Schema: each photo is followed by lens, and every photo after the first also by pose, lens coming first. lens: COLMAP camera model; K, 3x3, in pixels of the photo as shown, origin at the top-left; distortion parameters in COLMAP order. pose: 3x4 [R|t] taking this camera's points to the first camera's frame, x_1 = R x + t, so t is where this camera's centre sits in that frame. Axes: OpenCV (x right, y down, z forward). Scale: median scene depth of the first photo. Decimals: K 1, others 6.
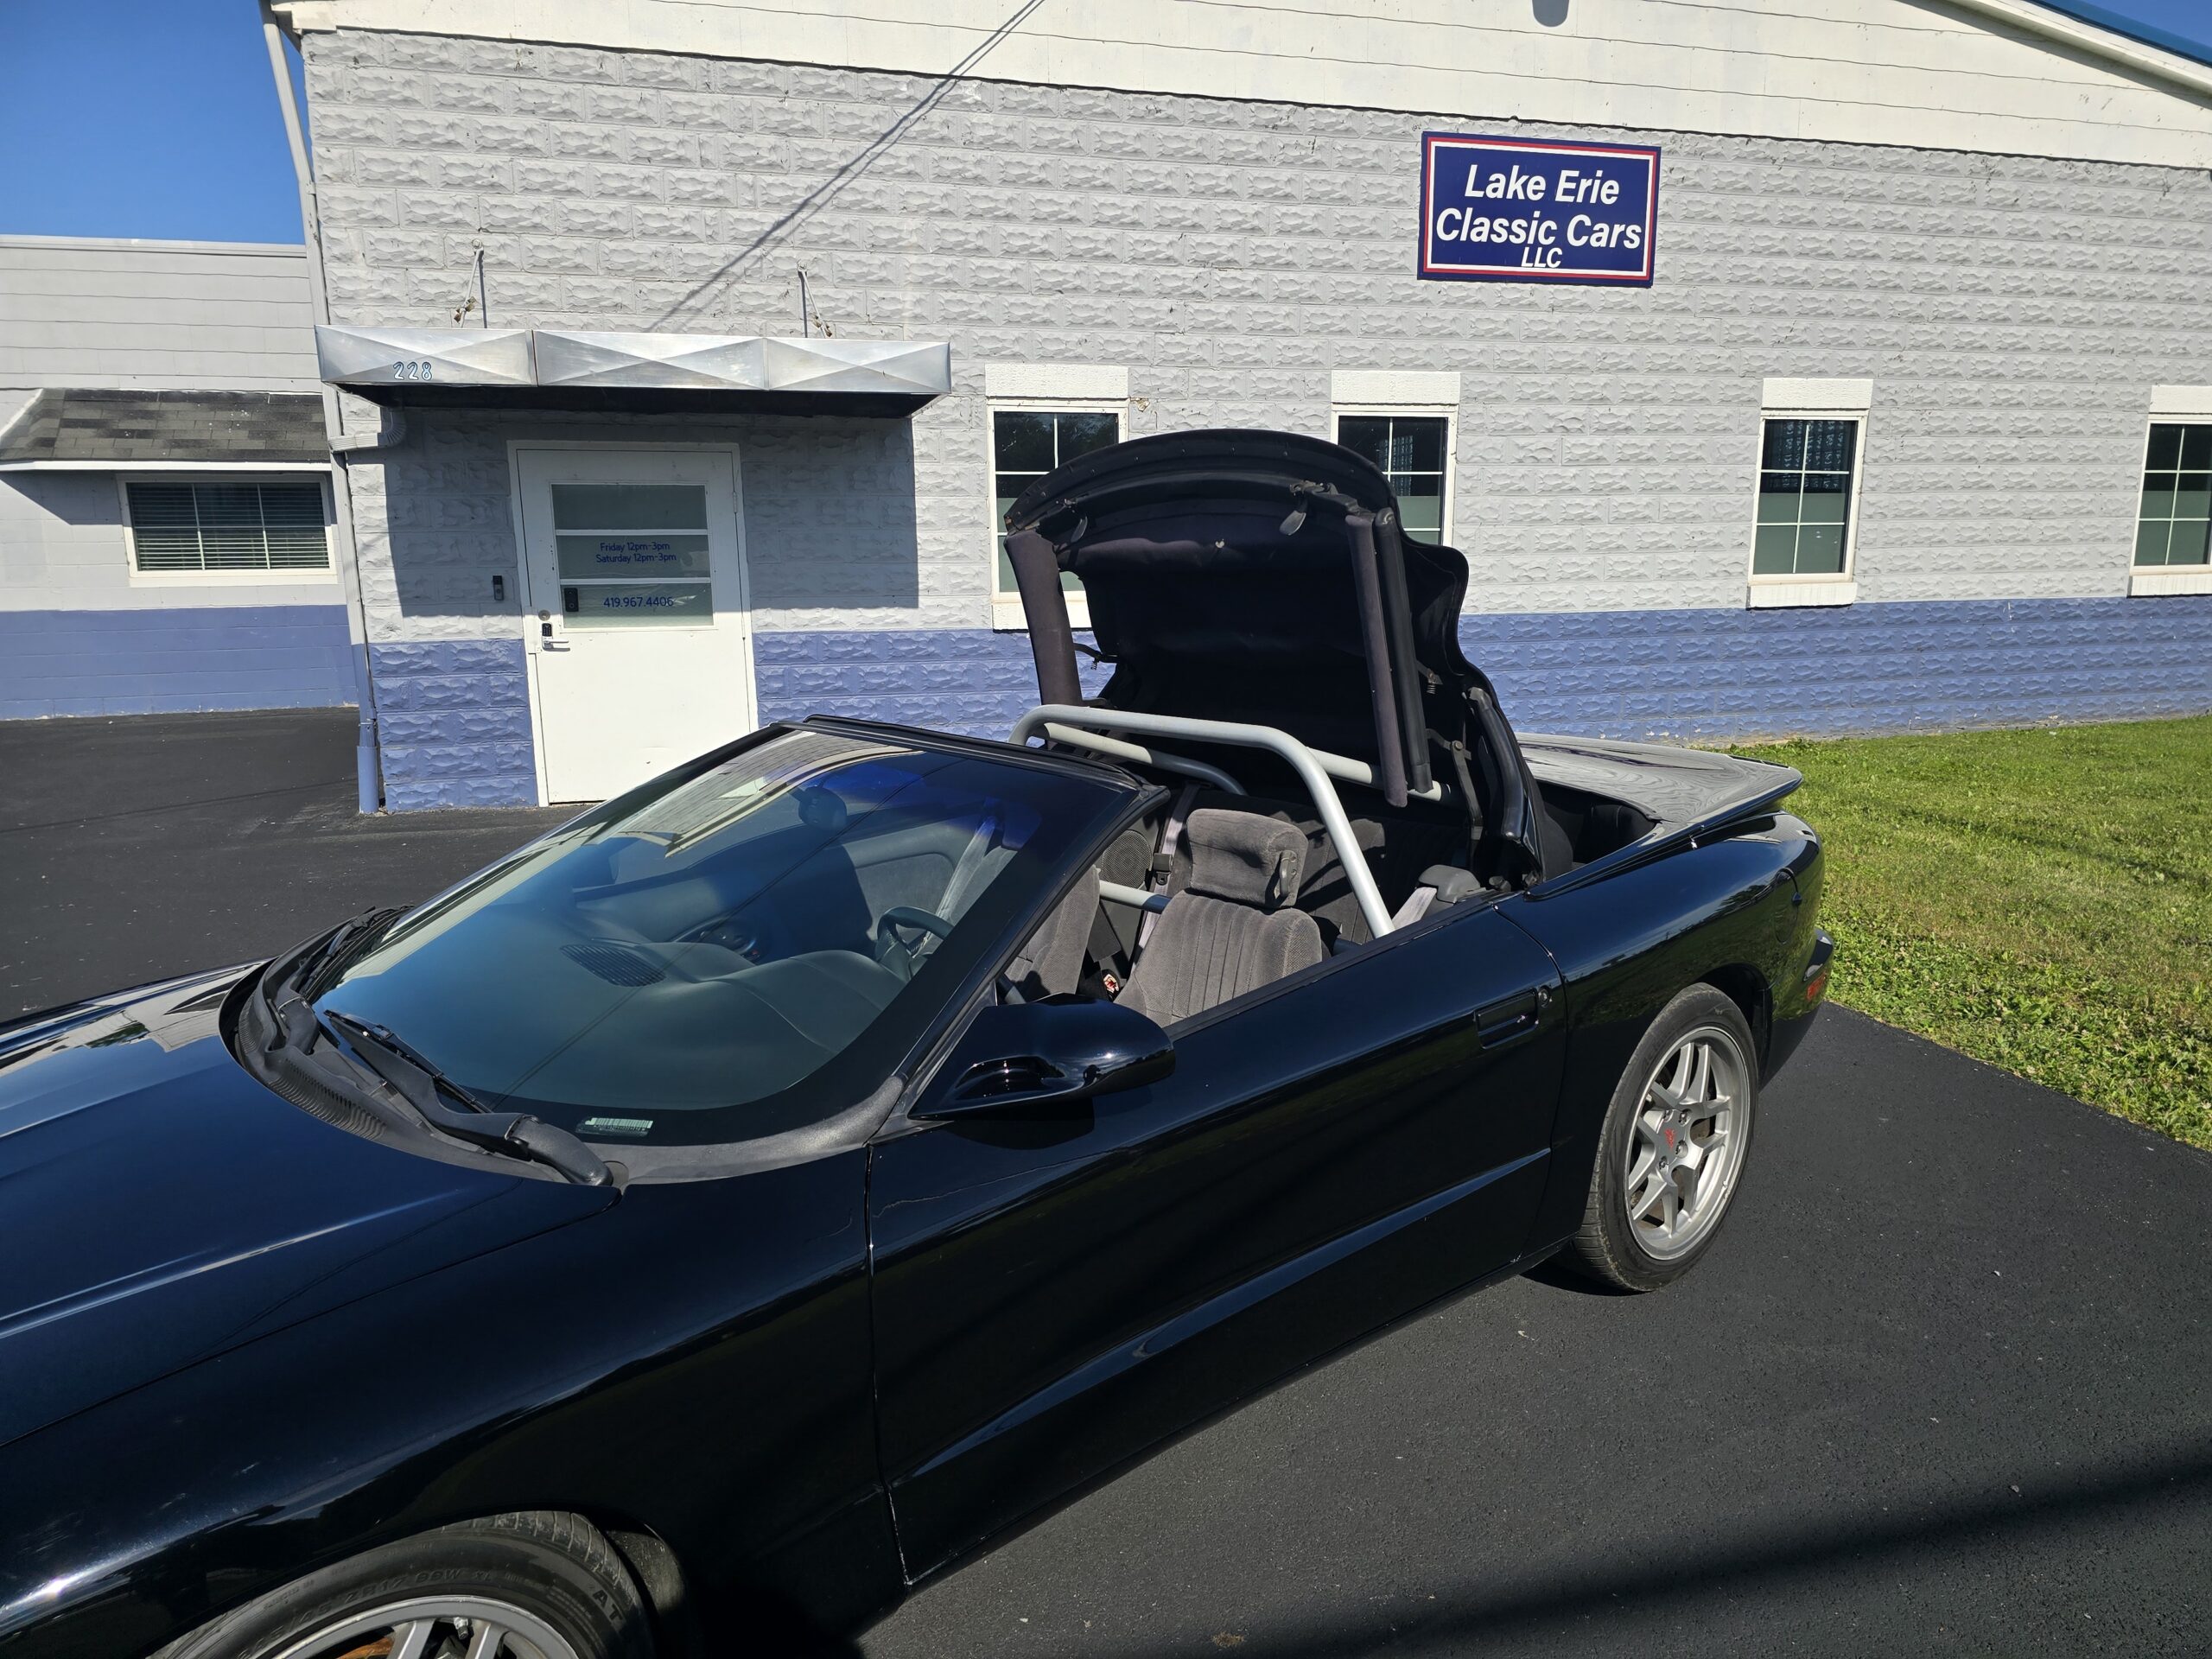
lens RADIAL K [[1517.0, 0, 1116.6], [0, 1517.0, 825.7], [0, 0, 1]] dist [0.084193, -0.080429]
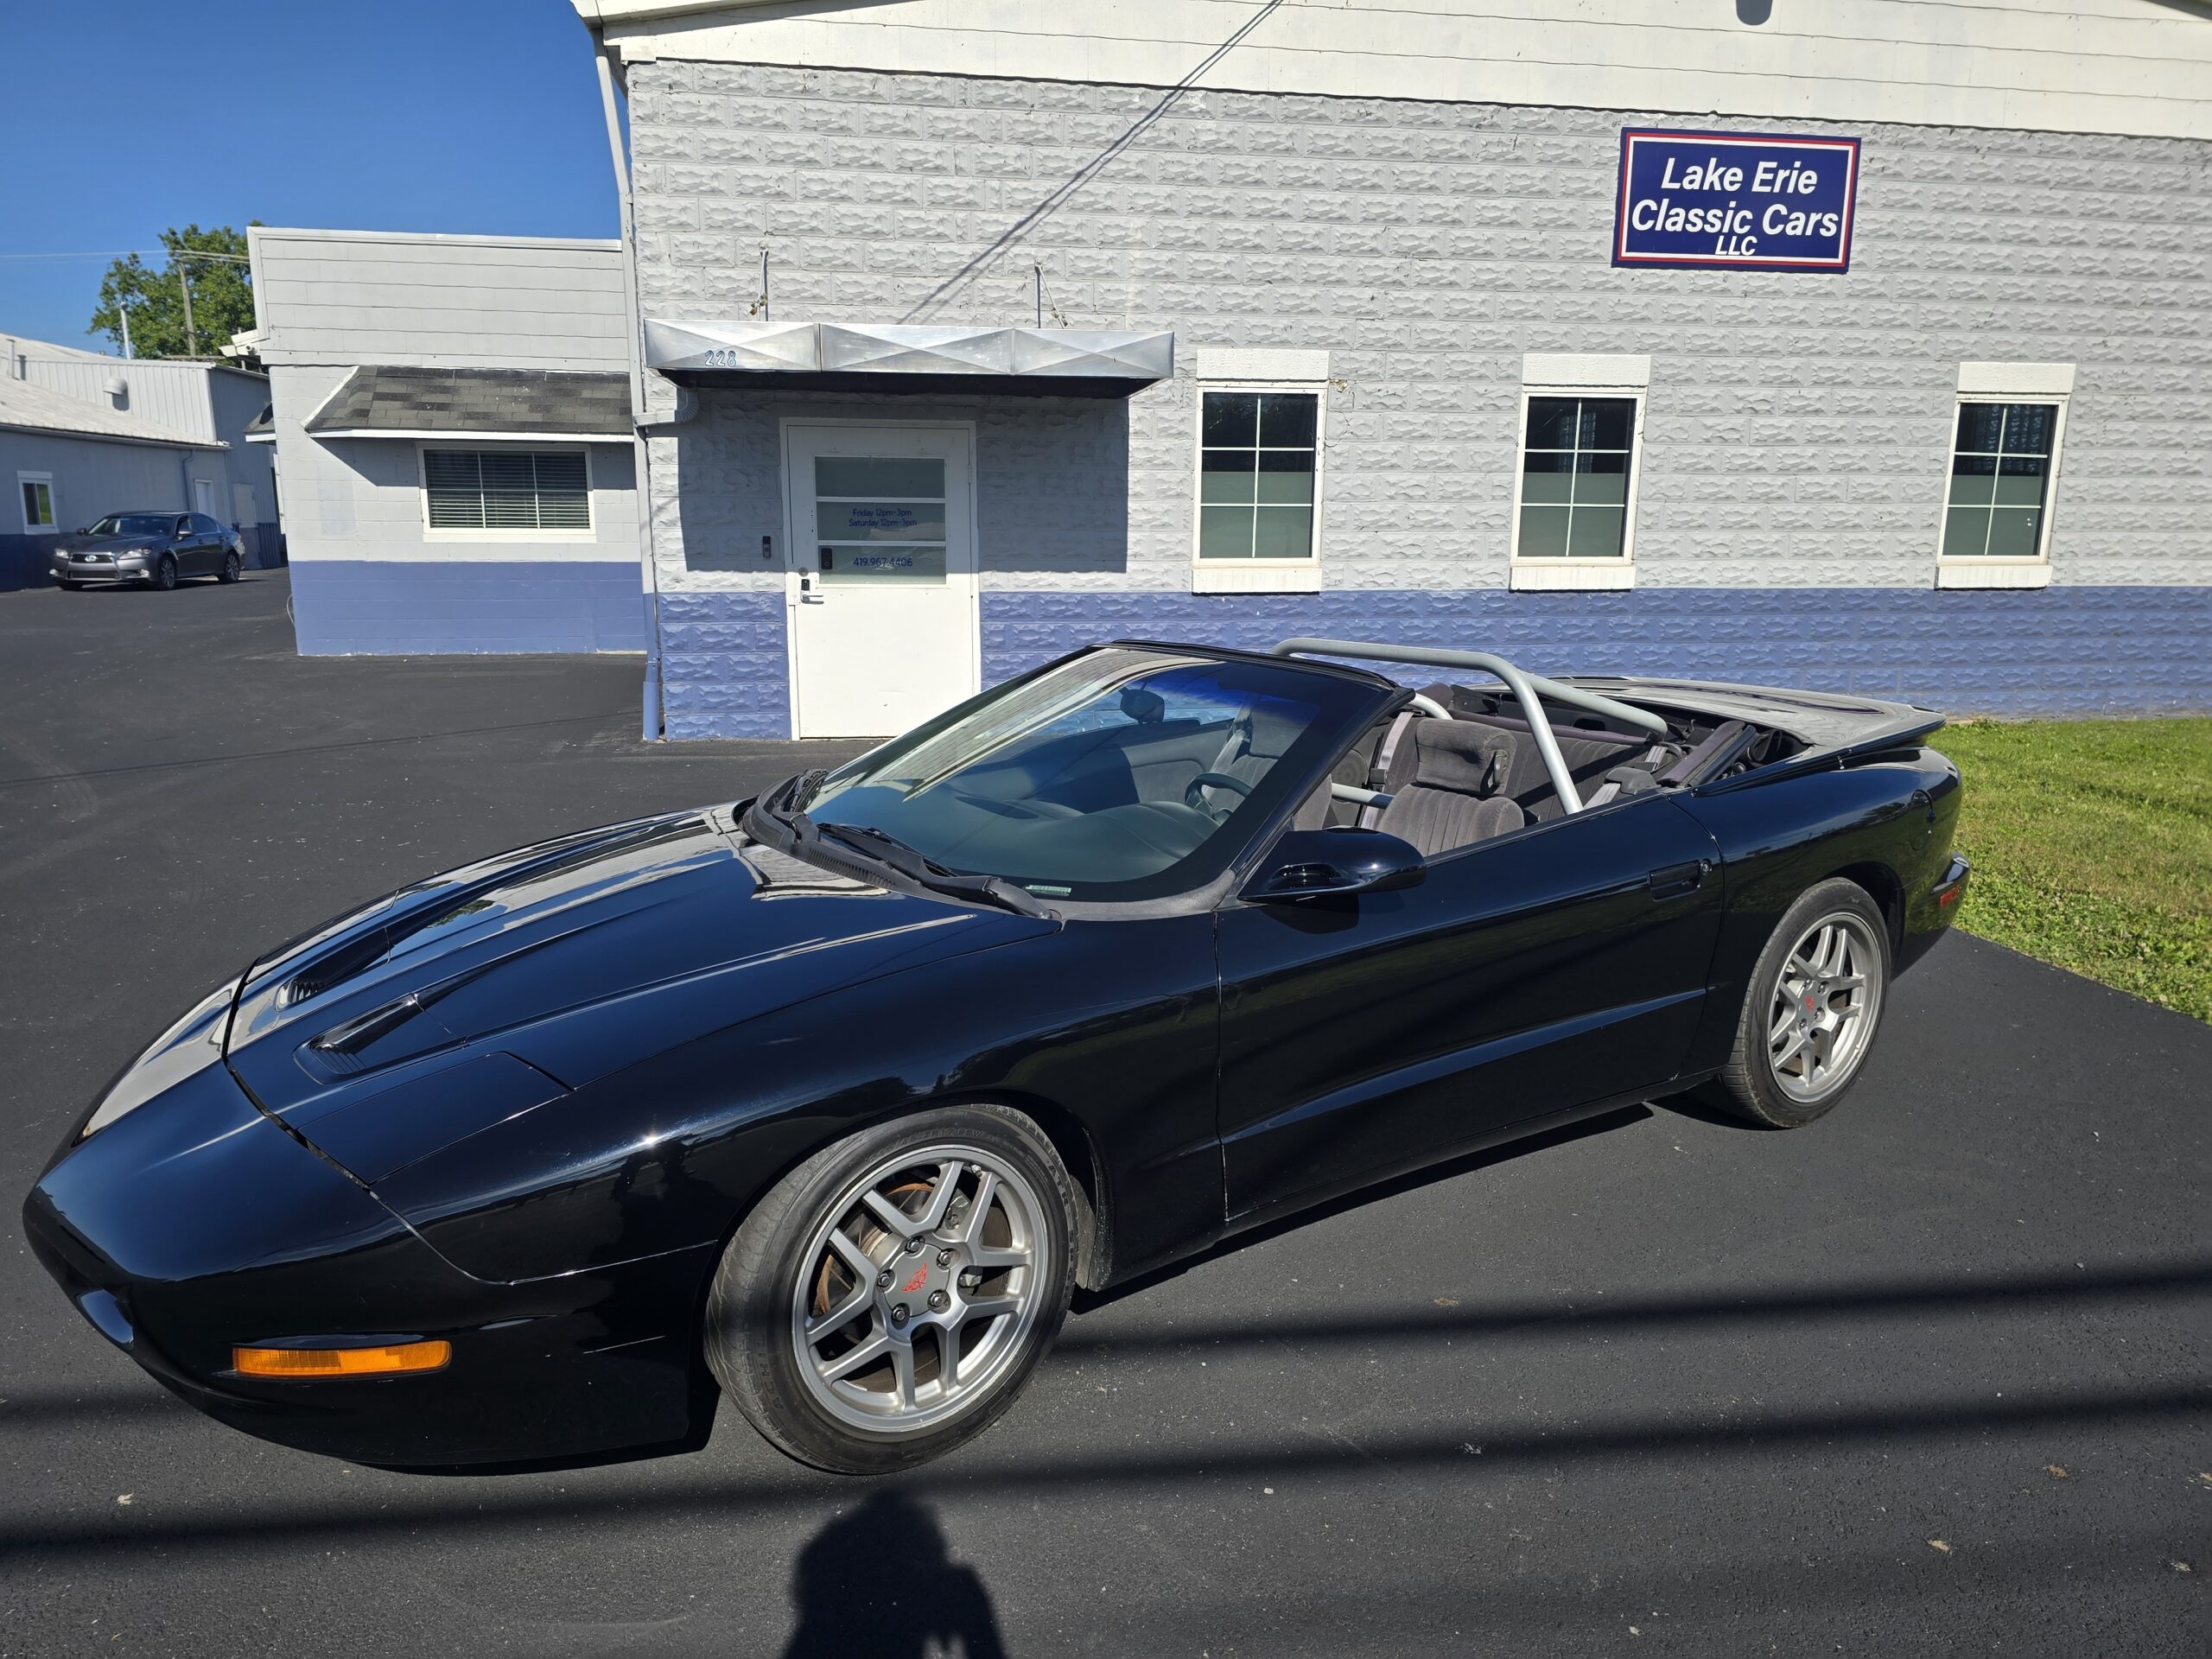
lens RADIAL K [[1531.0, 0, 1089.9], [0, 1531.0, 800.5], [0, 0, 1]] dist [0.083324, -0.078720]
pose [[0.992769, 0.037333, -0.114084, -0.024702], [-0.037545, 0.999295, 0.000289, 0.022711], [0.114014, 0.003996, 0.993471, -0.100804]]
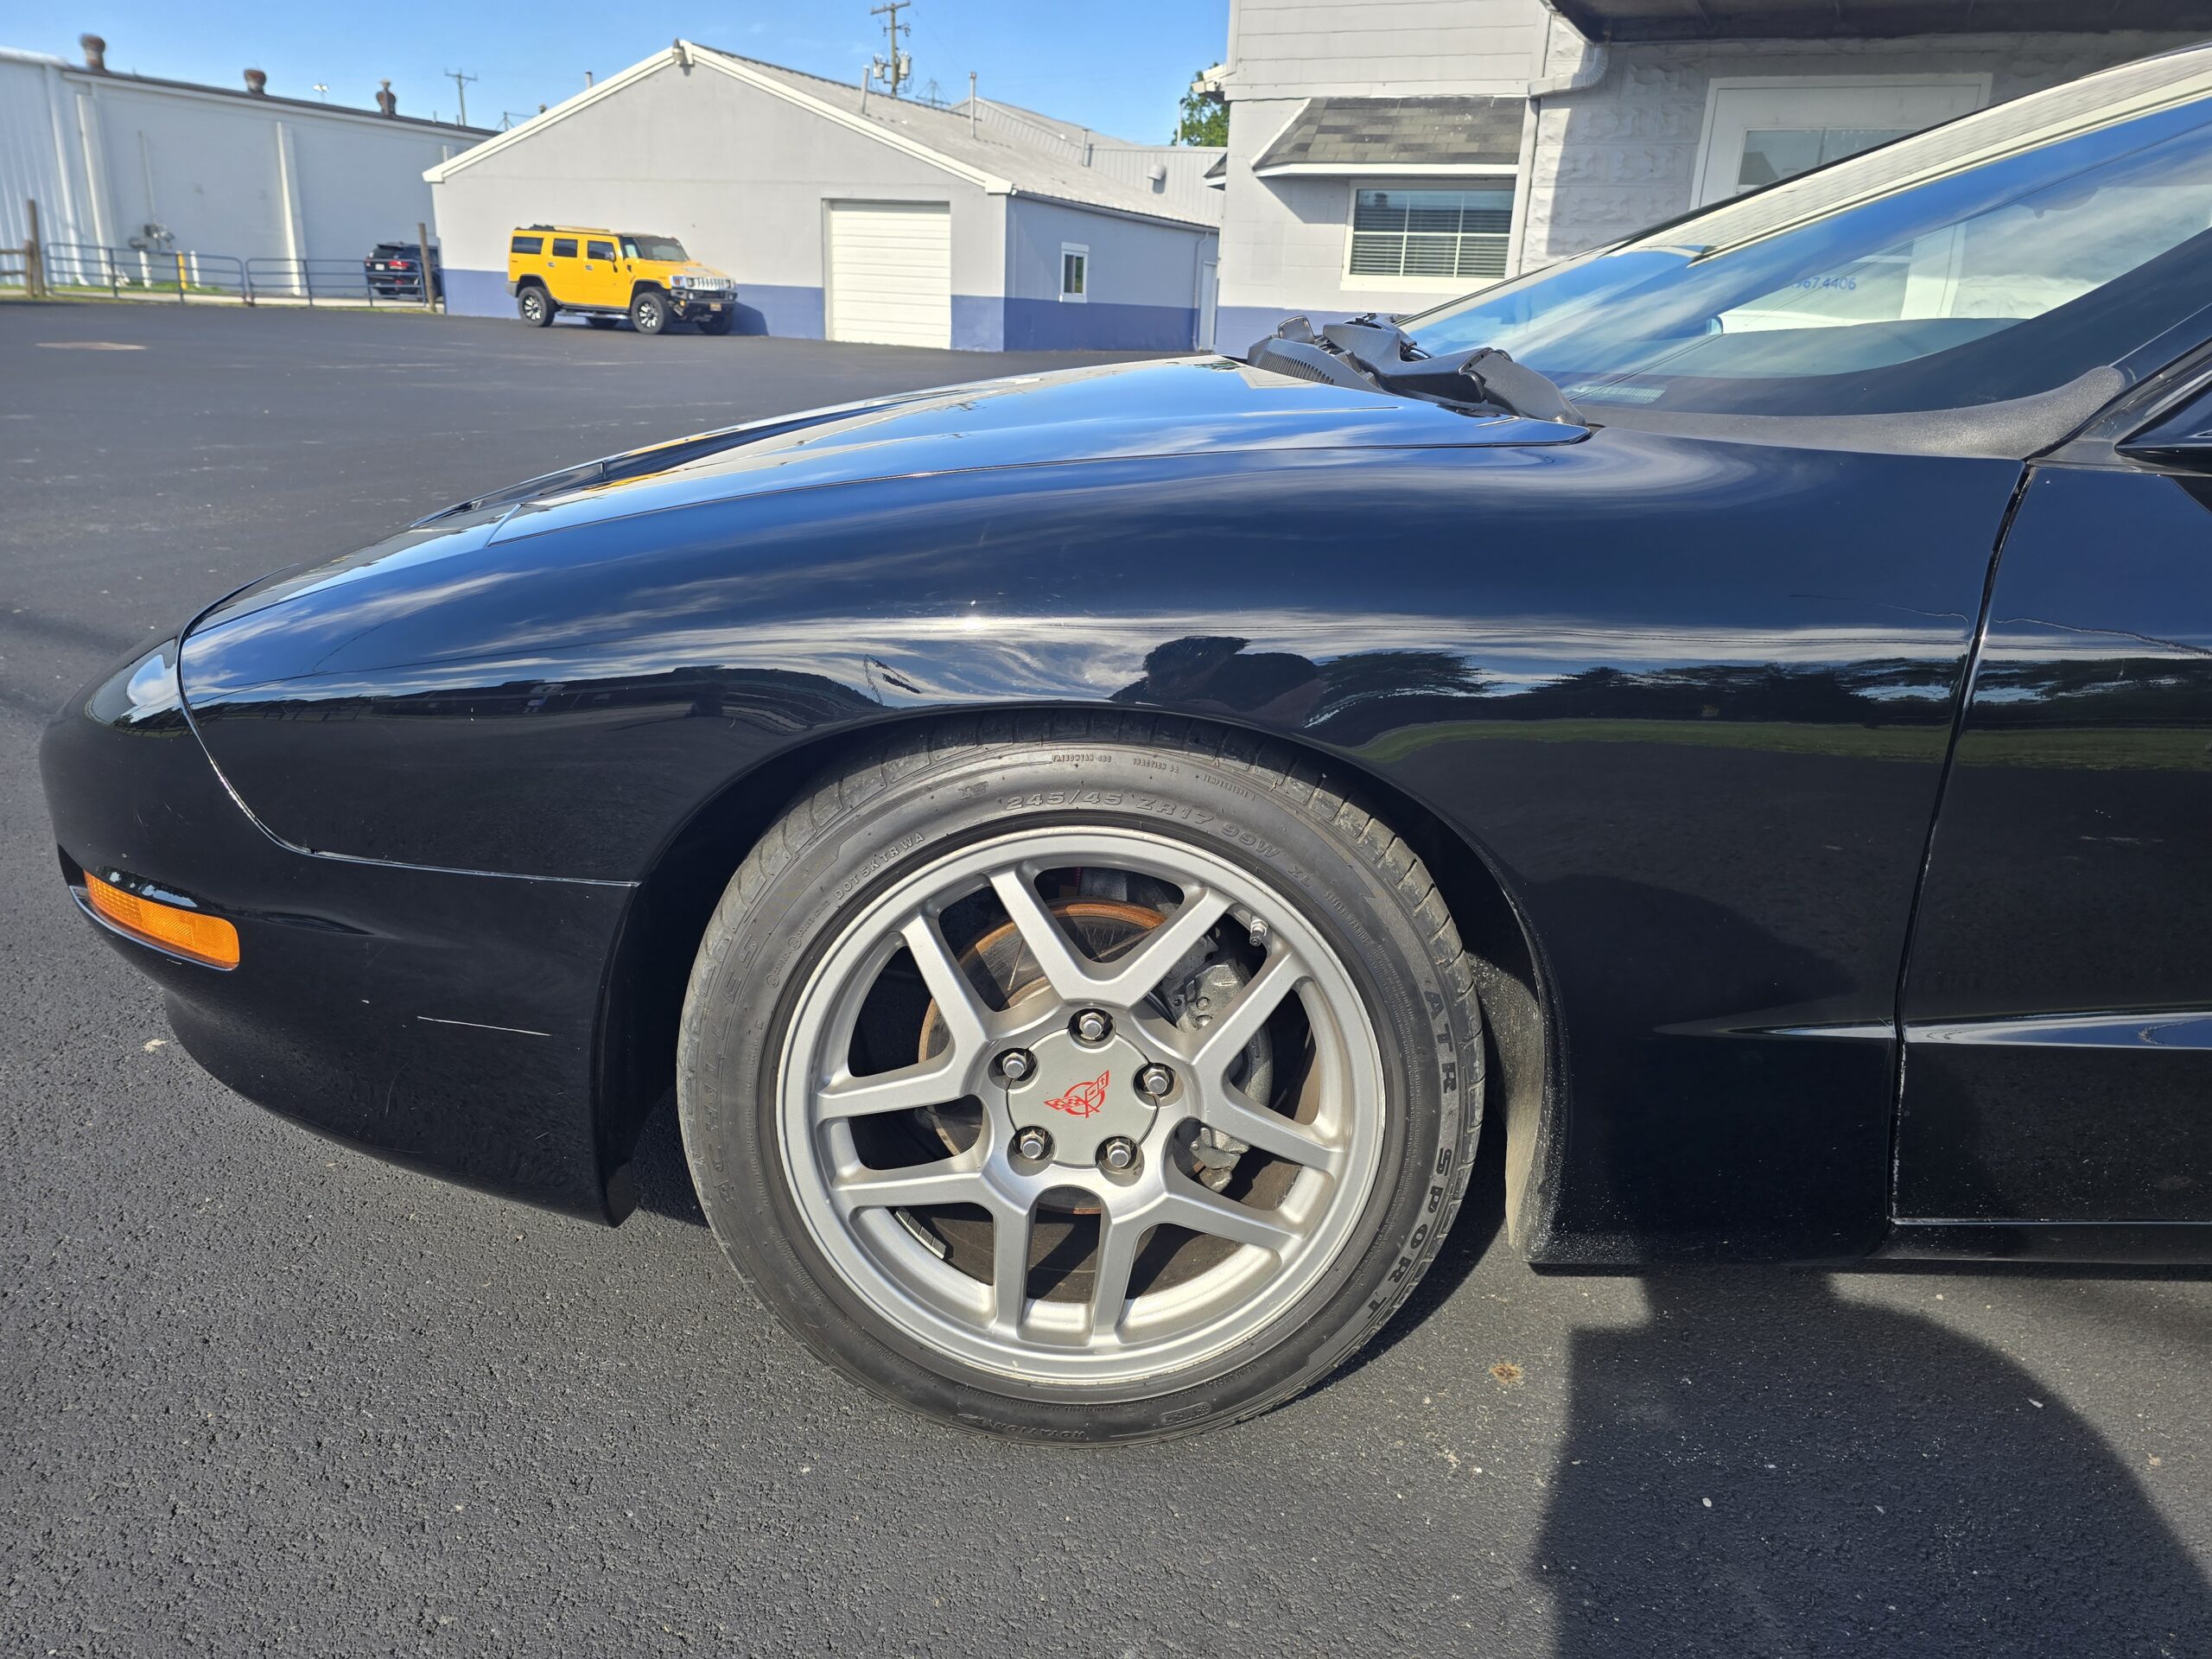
lens RADIAL K [[1508.5, 0, 1099.9], [0, 1508.5, 848.3], [0, 0, 1]] dist [0.010378, -0.014753]
pose [[0.746890, 0.261247, -0.611478, -0.006349], [-0.172826, 0.964253, 0.200867, 0.061351], [0.642095, -0.044346, 0.765341, 0.073859]]
